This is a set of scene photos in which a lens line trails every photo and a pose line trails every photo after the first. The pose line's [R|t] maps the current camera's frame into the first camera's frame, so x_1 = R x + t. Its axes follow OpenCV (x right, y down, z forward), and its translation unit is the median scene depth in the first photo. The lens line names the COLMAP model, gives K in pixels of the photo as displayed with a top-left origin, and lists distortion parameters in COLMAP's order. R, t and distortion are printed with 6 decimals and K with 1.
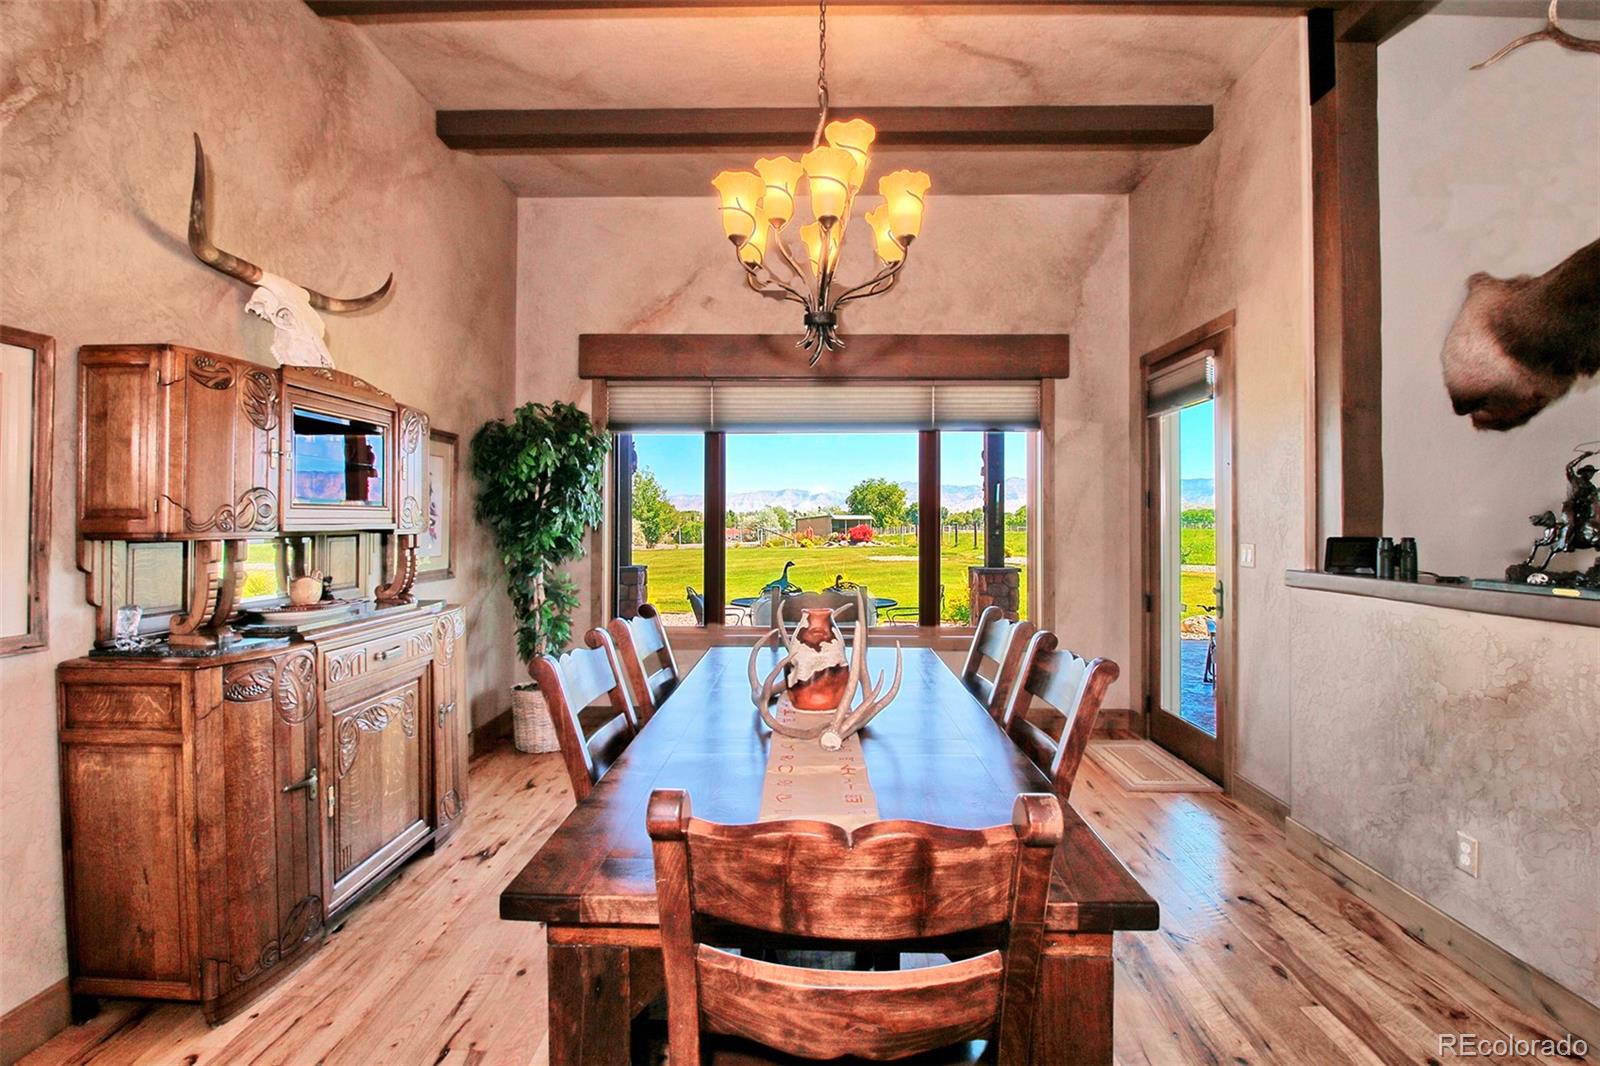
lens RADIAL K [[734.4, 0, 807.6], [0, 734.4, 526.7], [0, 0, 1]] dist [-0.022024, -0.003602]
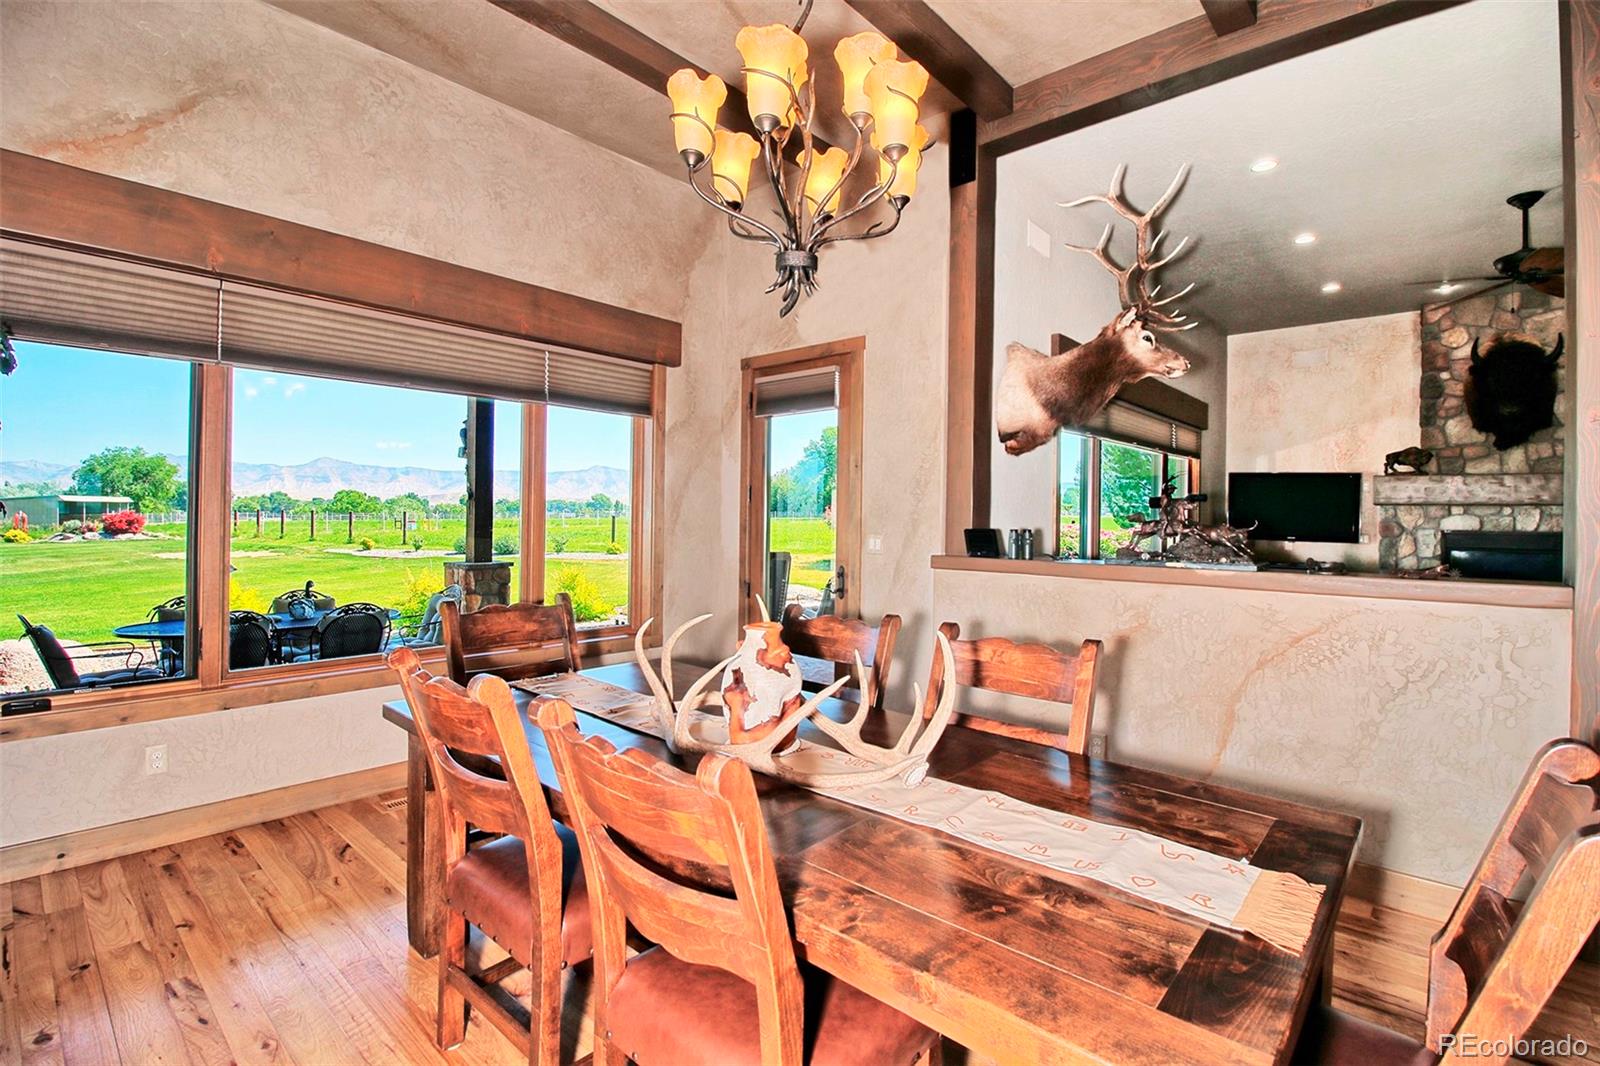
lens RADIAL K [[734.4, 0, 809.6], [0, 734.4, 522.9], [0, 0, 1]] dist [-0.022024, -0.003602]
pose [[0.647969, 0.003343, 0.761659, -0.279429], [-0.010696, 0.999932, 0.004710, -0.000283], [-0.761591, -0.011199, 0.647961, 0.223766]]
